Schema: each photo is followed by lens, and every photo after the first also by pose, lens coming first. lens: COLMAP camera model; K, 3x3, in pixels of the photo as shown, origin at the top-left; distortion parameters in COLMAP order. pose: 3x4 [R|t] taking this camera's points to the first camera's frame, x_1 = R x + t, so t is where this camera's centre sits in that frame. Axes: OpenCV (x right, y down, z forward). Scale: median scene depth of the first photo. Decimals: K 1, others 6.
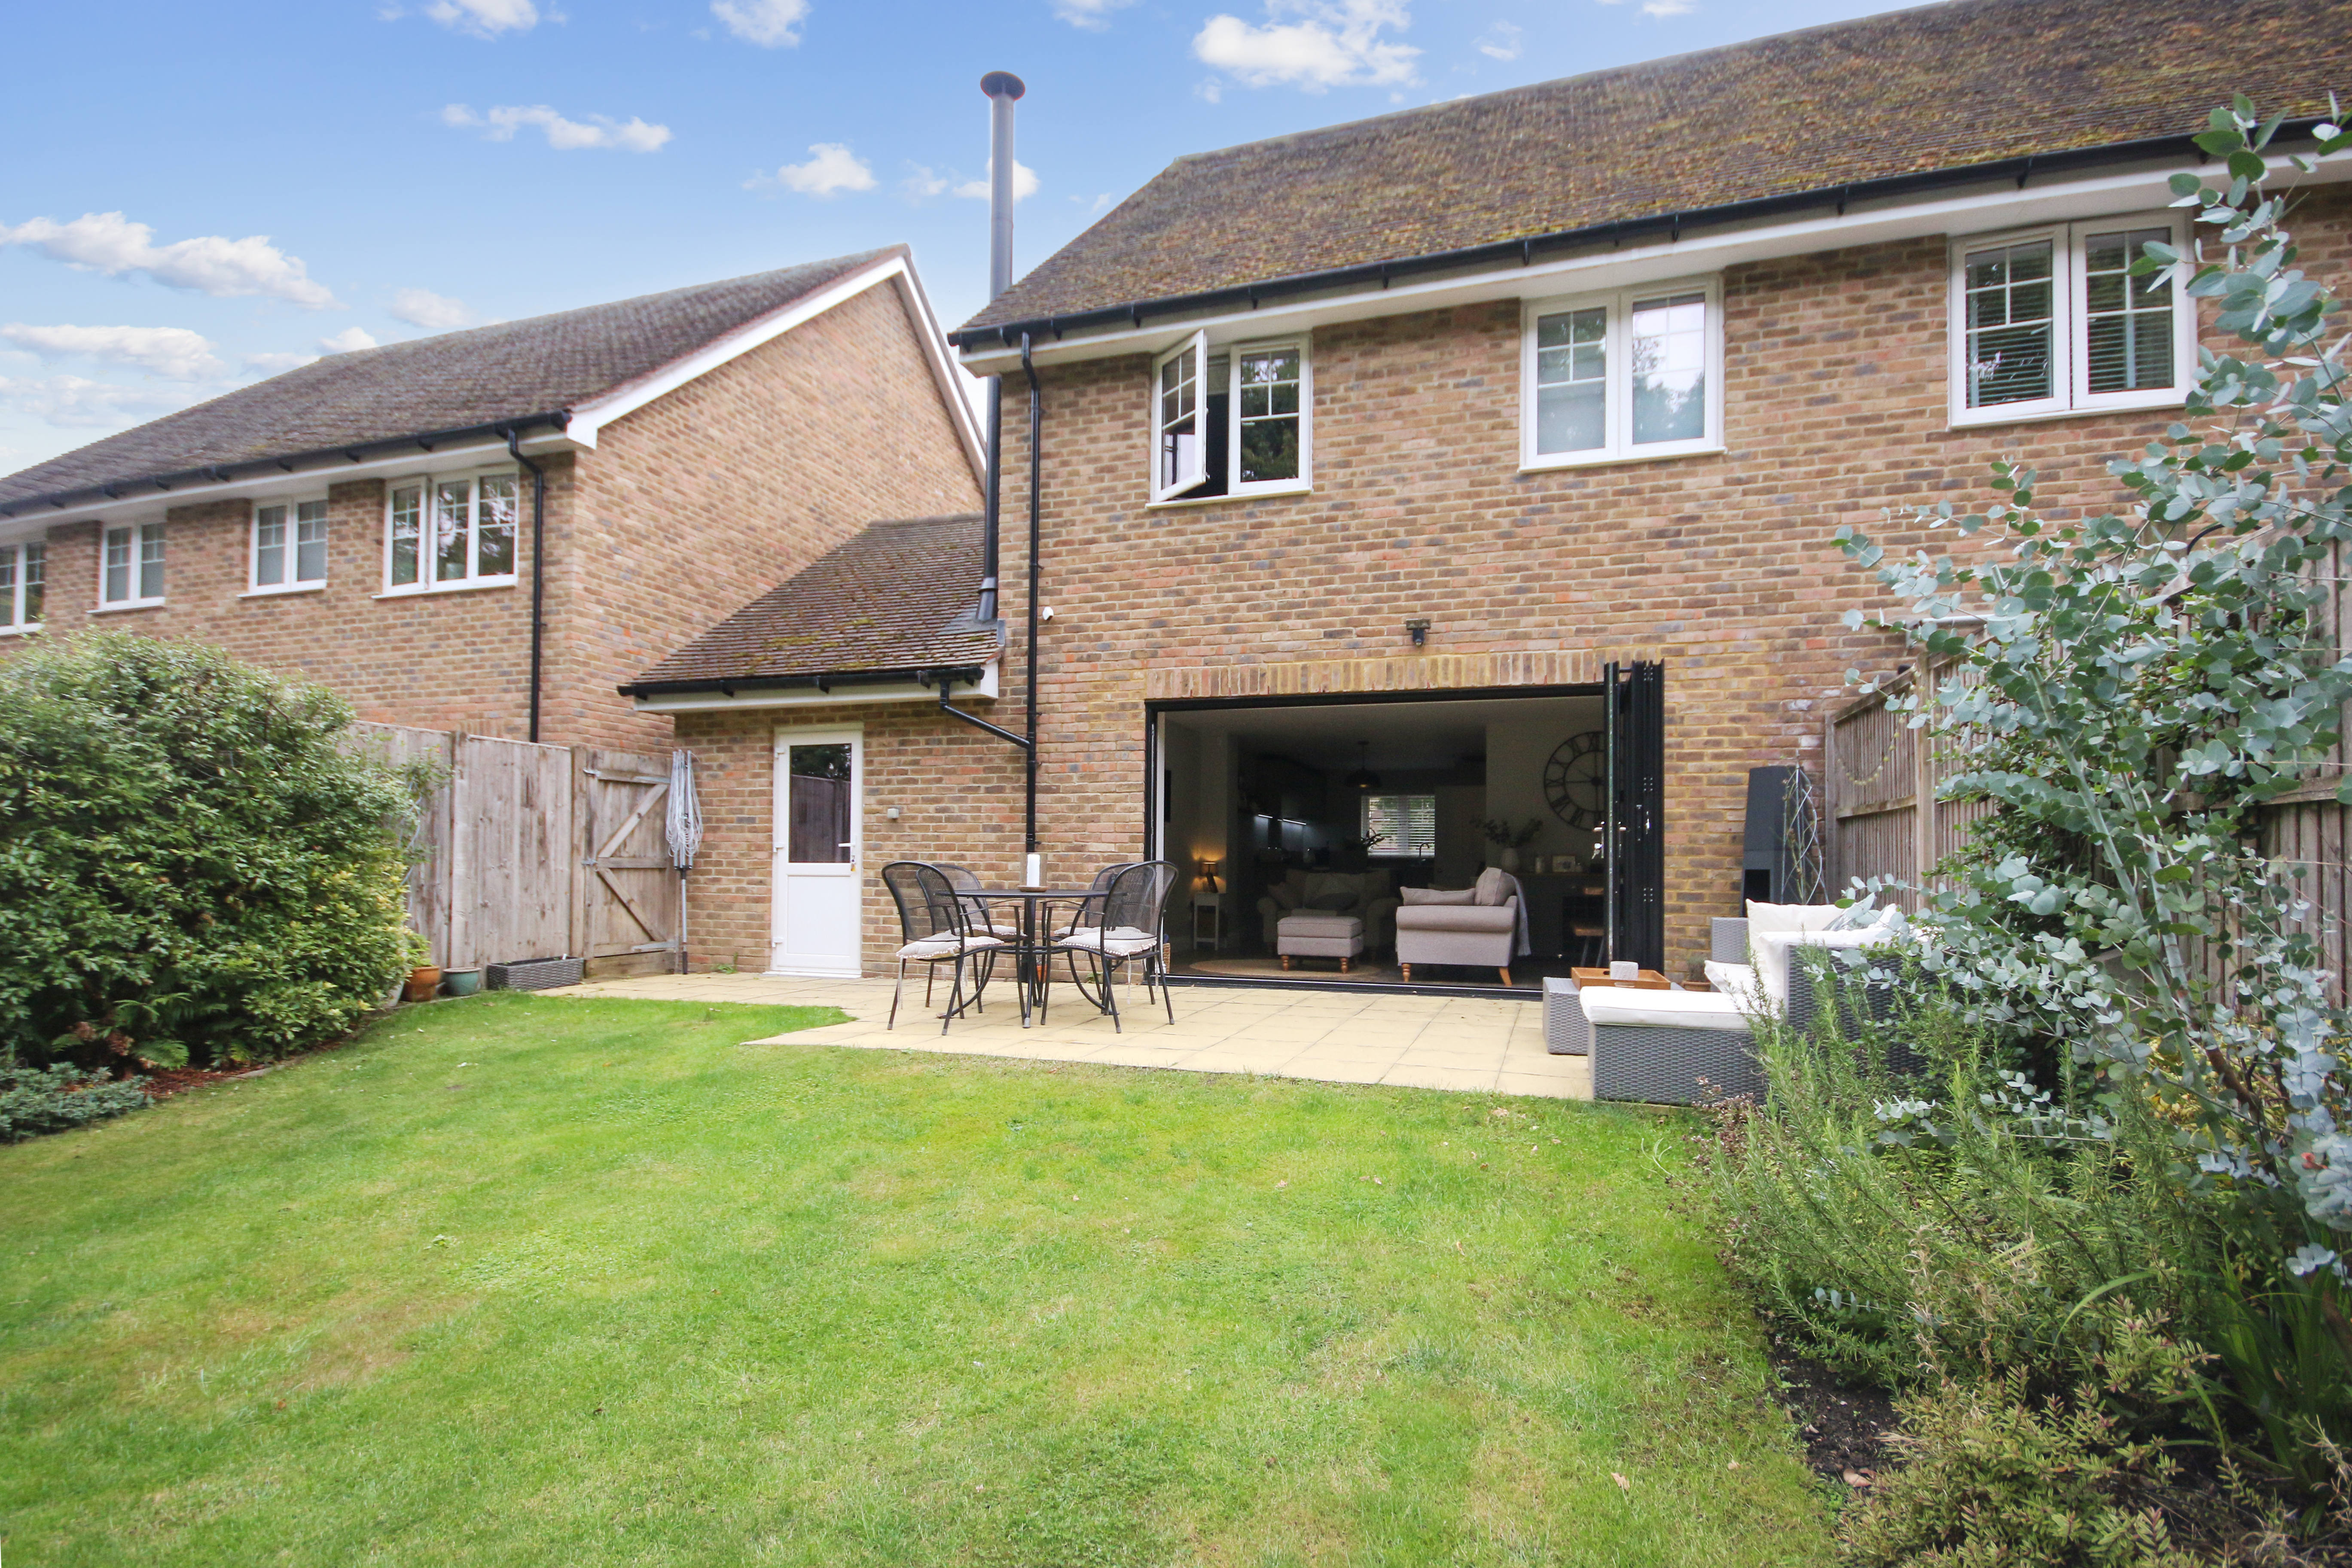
lens RADIAL K [[1103.9, 0, 1215.3], [0, 1103.9, 827.5], [0, 0, 1]] dist [0.014455, -0.003834]
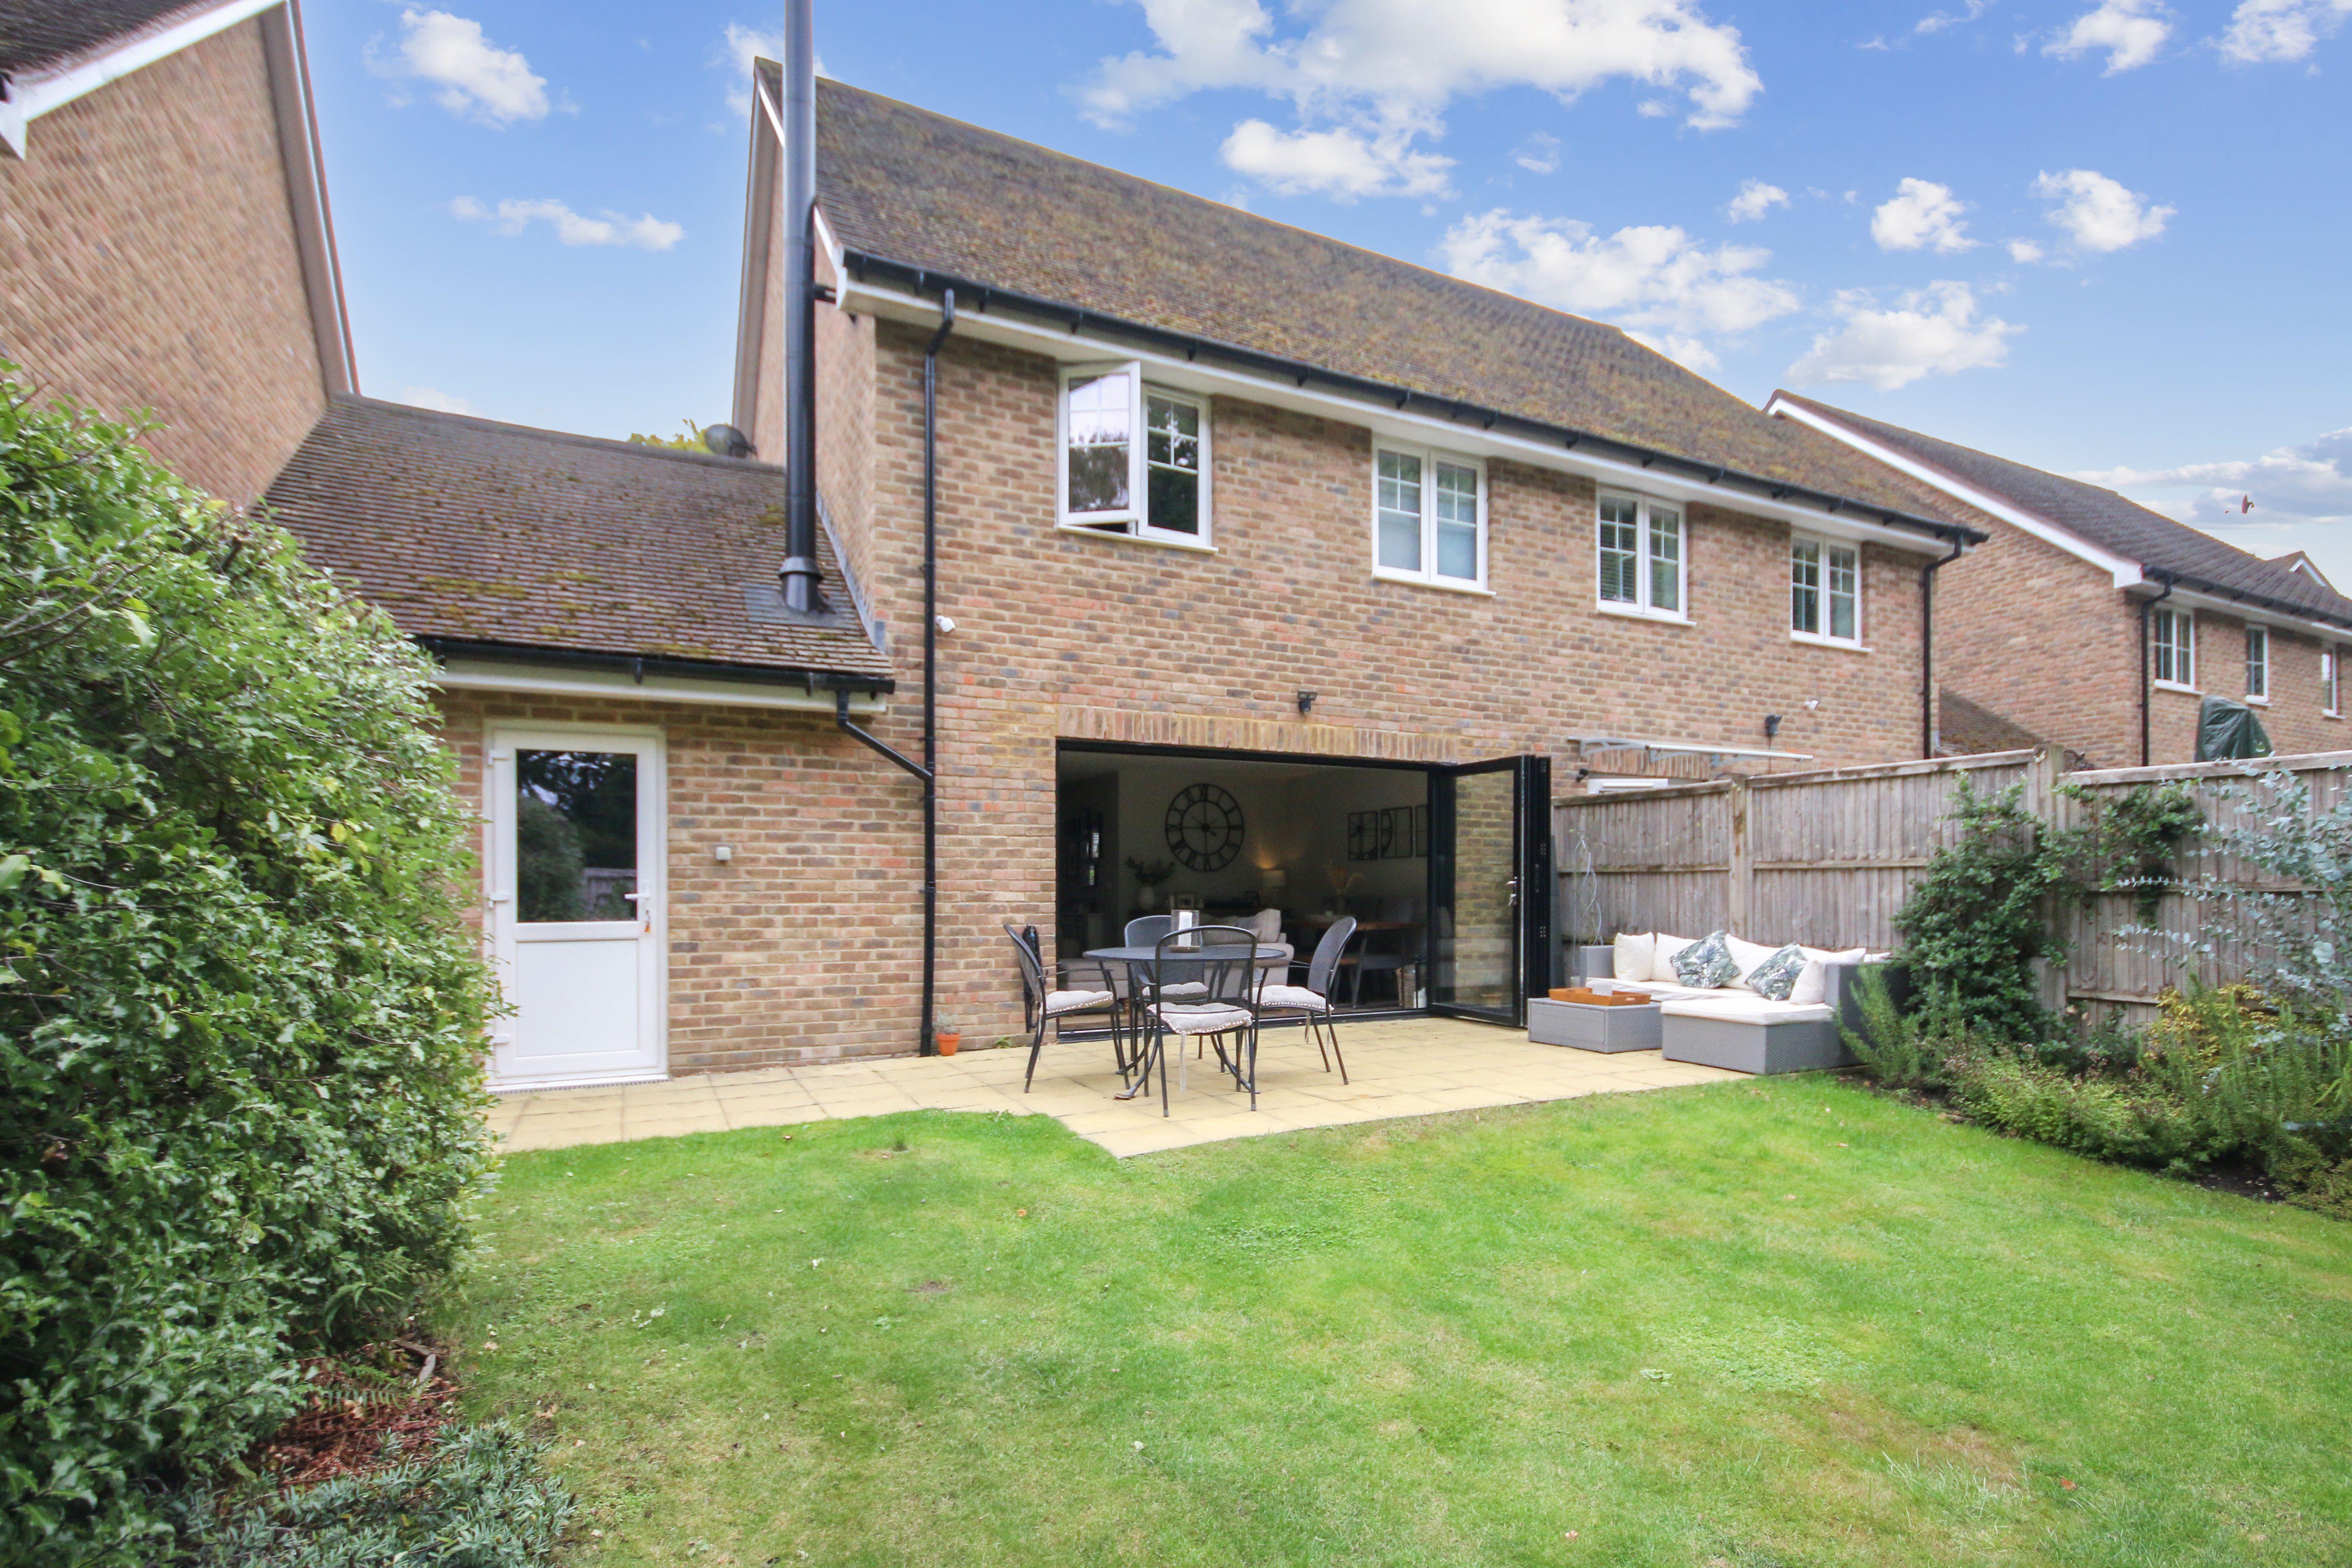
lens RADIAL K [[1134.6, 0, 1120.2], [0, 1134.6, 879.5], [0, 0, 1]] dist [-0.000348, -0.001097]
pose [[0.714677, -0.002725, 0.699449, -0.700775], [-0.014810, 0.999709, 0.019027, -0.015384], [-0.699298, -0.023957, 0.714429, 0.284733]]
